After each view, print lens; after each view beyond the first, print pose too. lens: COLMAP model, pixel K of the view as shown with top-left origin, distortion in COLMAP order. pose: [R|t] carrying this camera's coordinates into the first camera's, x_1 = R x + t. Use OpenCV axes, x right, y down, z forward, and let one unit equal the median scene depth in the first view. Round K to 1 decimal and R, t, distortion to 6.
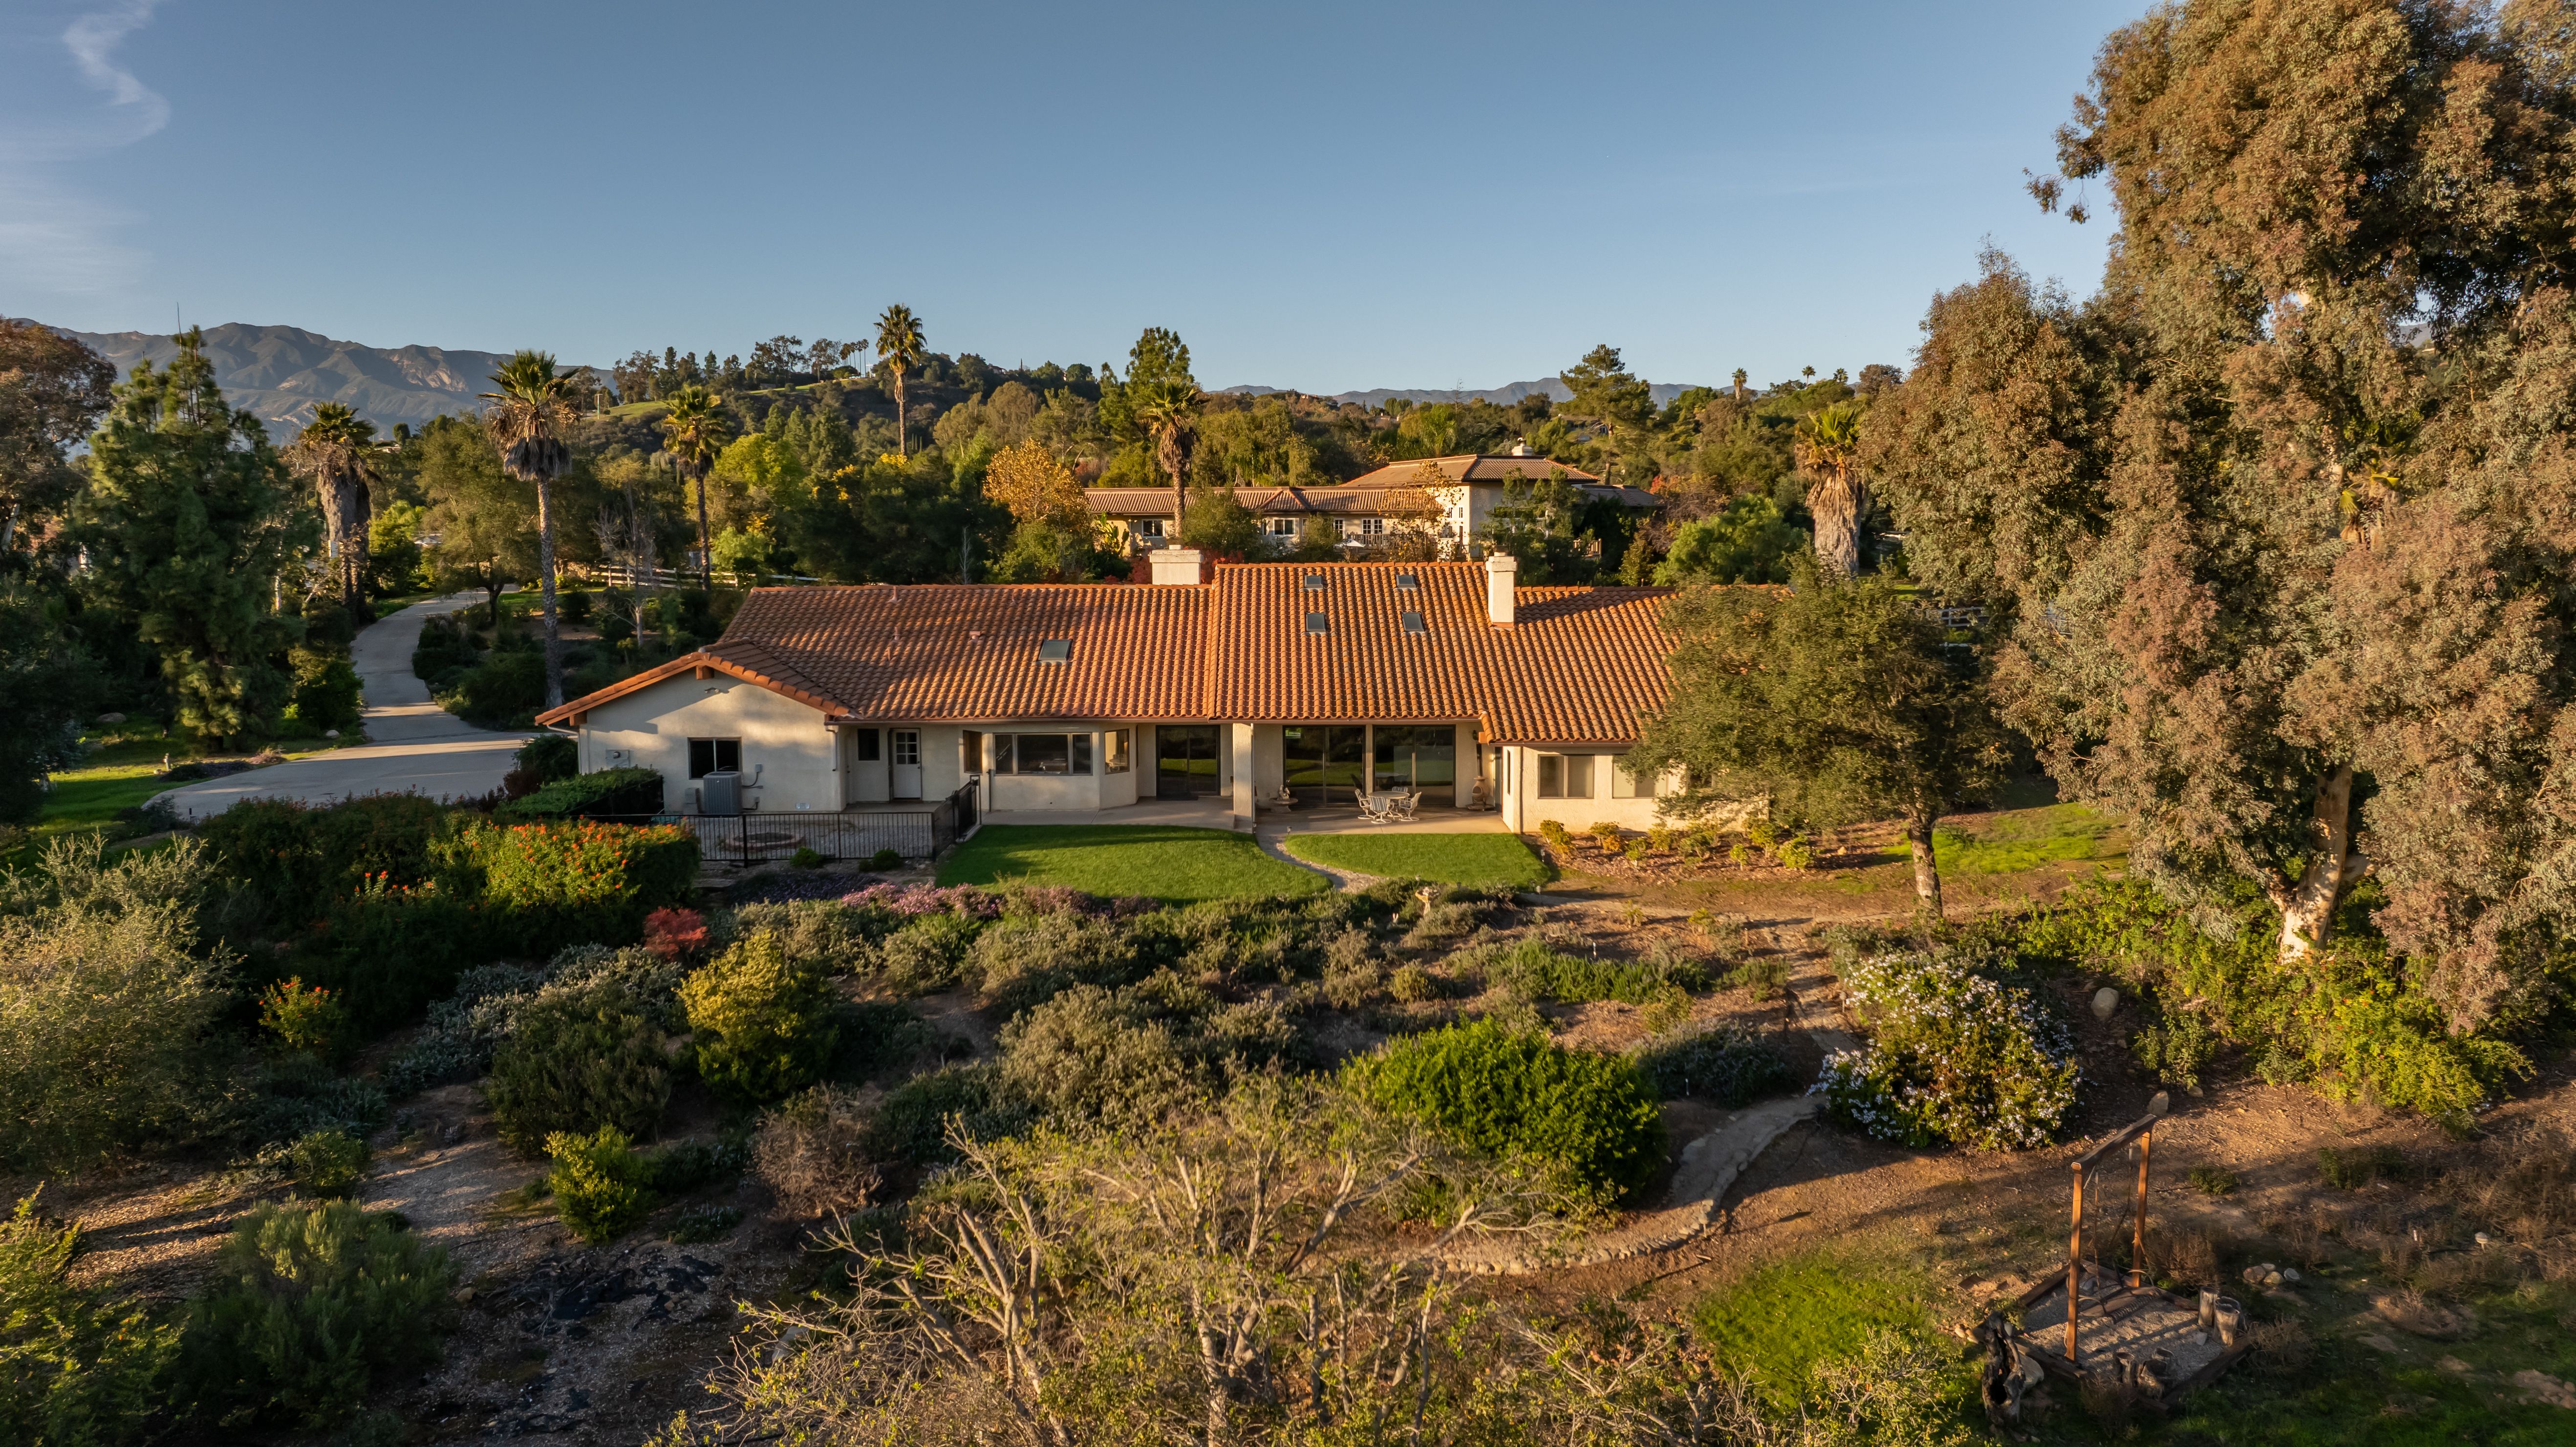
lens RADIAL K [[1822.1, 0, 1294.9], [0, 1822.1, 719.1], [0, 0, 1]] dist [-0.020720, 0.021901]
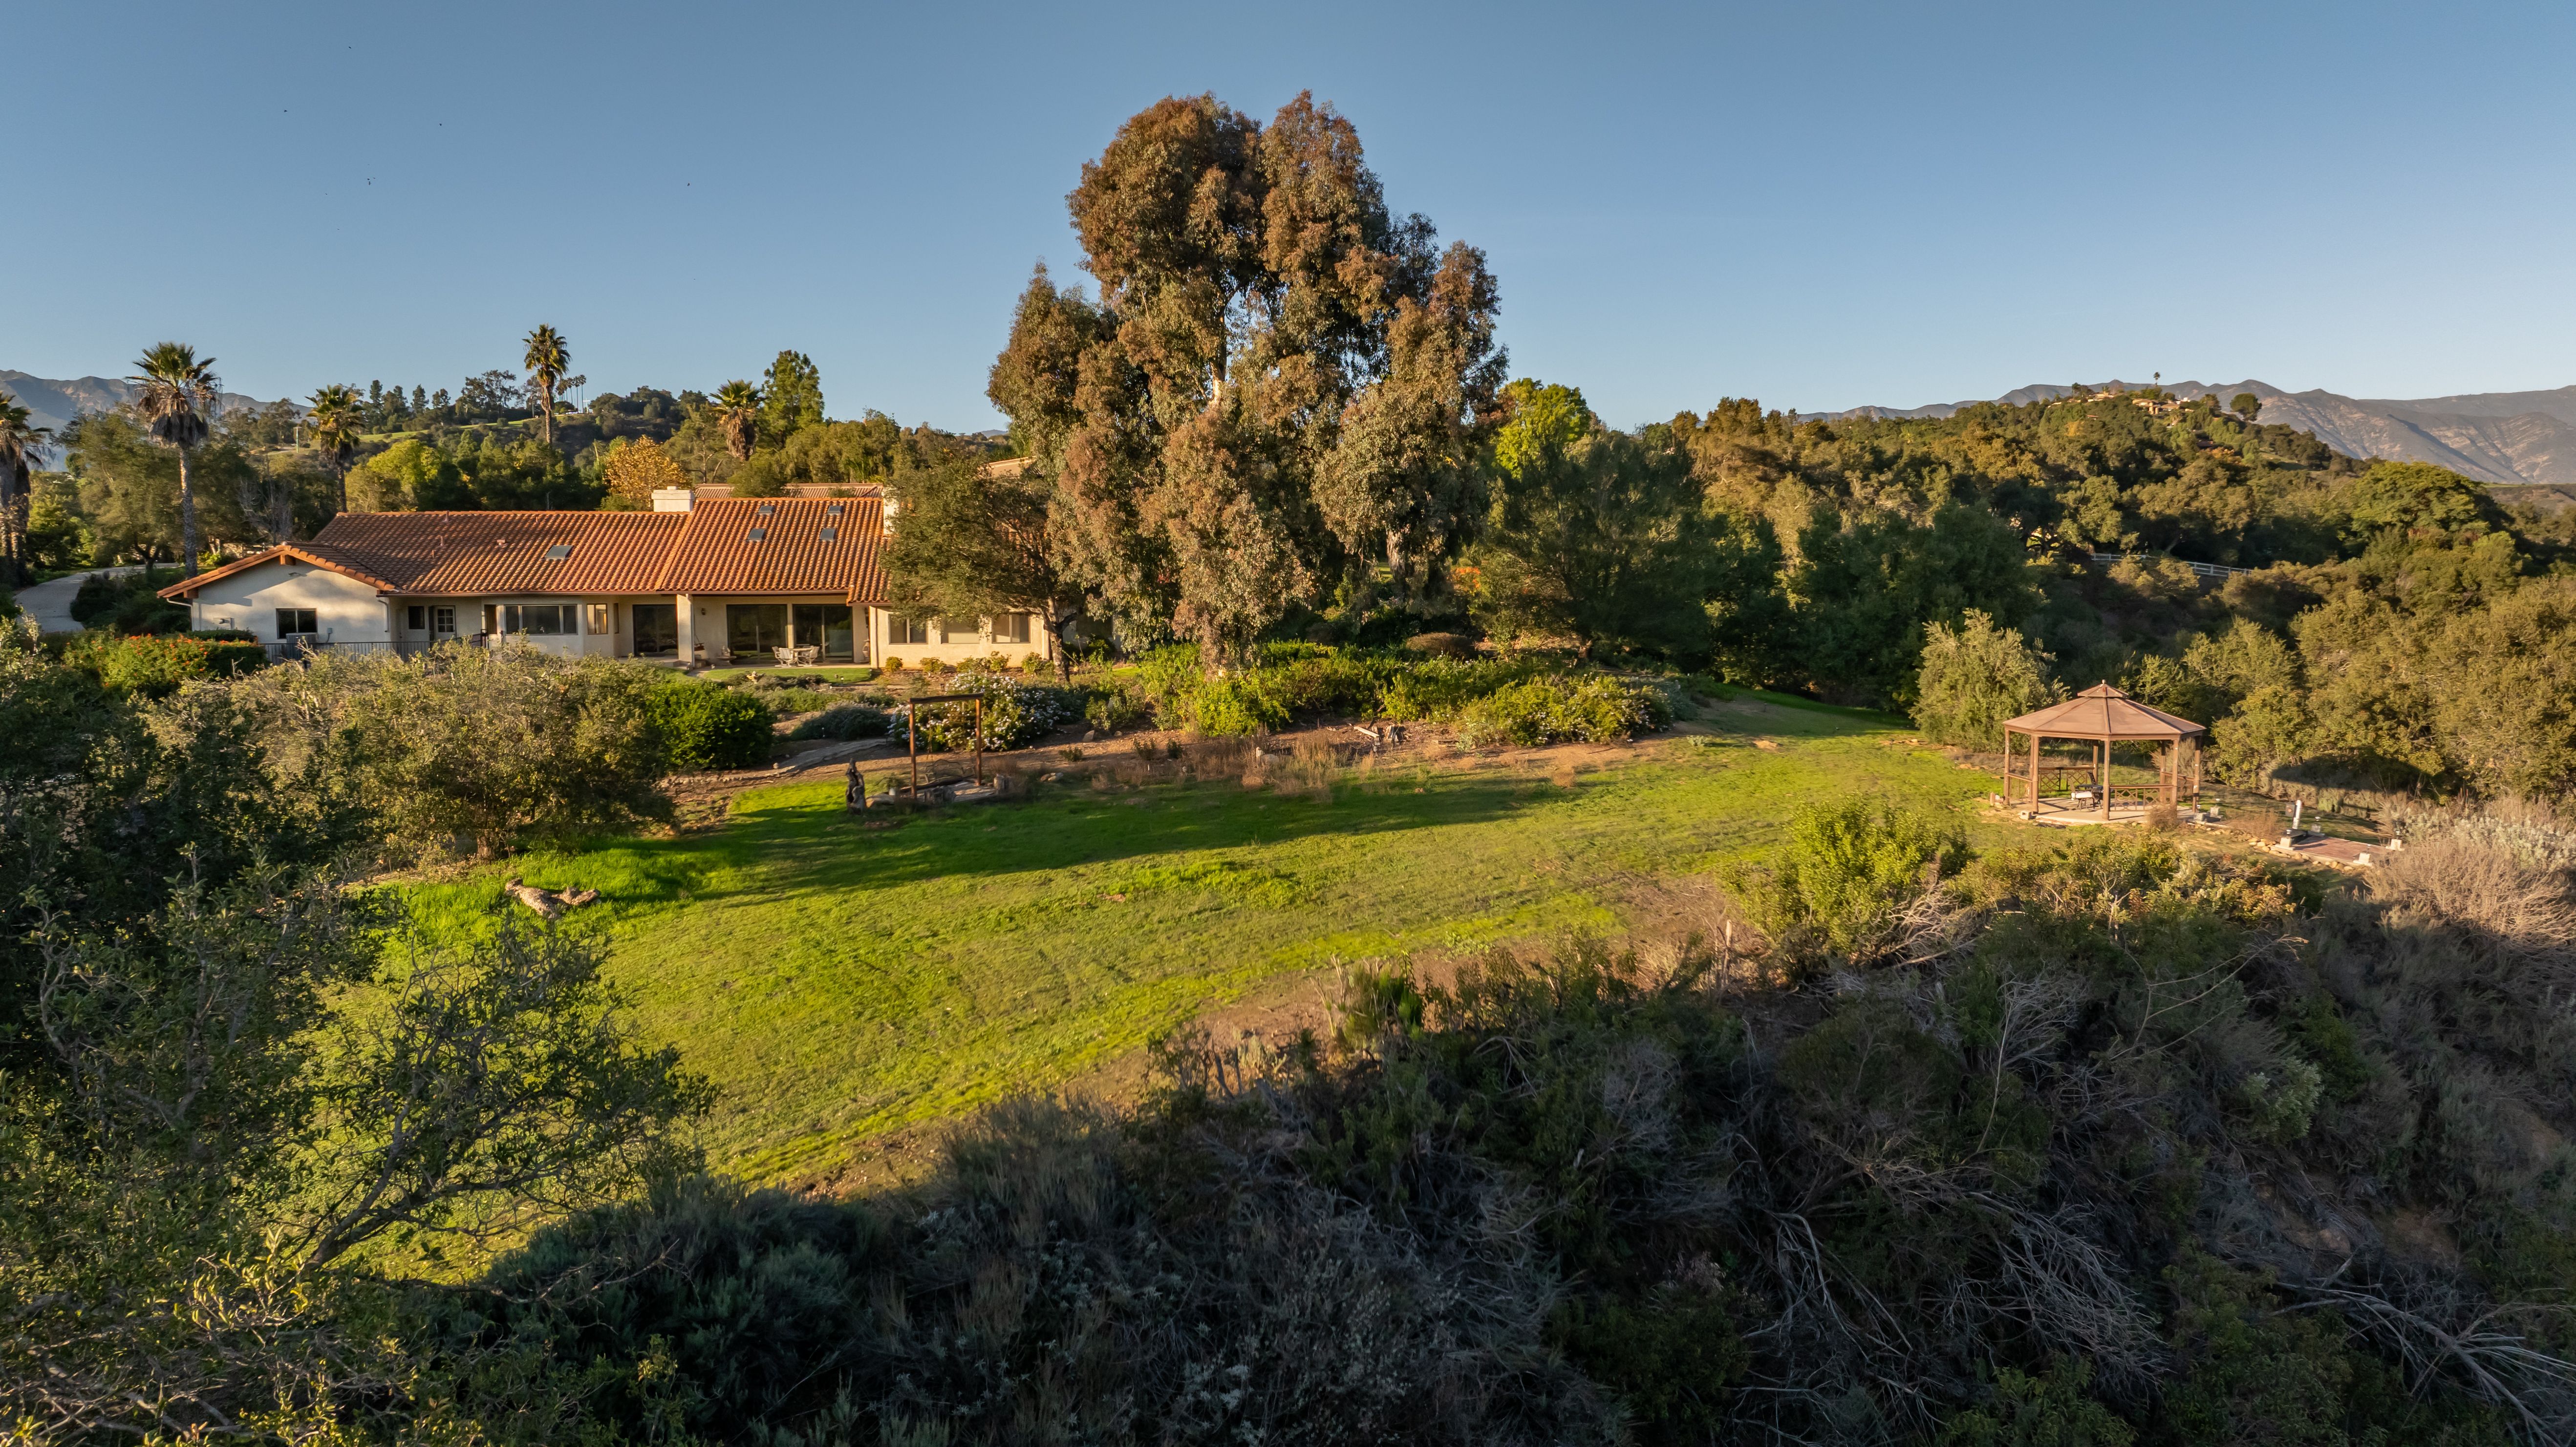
lens RADIAL K [[1822.1, 0, 1287.3], [0, 1822.1, 720.7], [0, 0, 1]] dist [-0.020720, 0.021901]
pose [[0.991279, -0.008747, 0.131489, 0.164380], [0.011935, 0.999653, -0.023476, 0.091229], [-0.131238, 0.024841, 0.991040, -0.309936]]
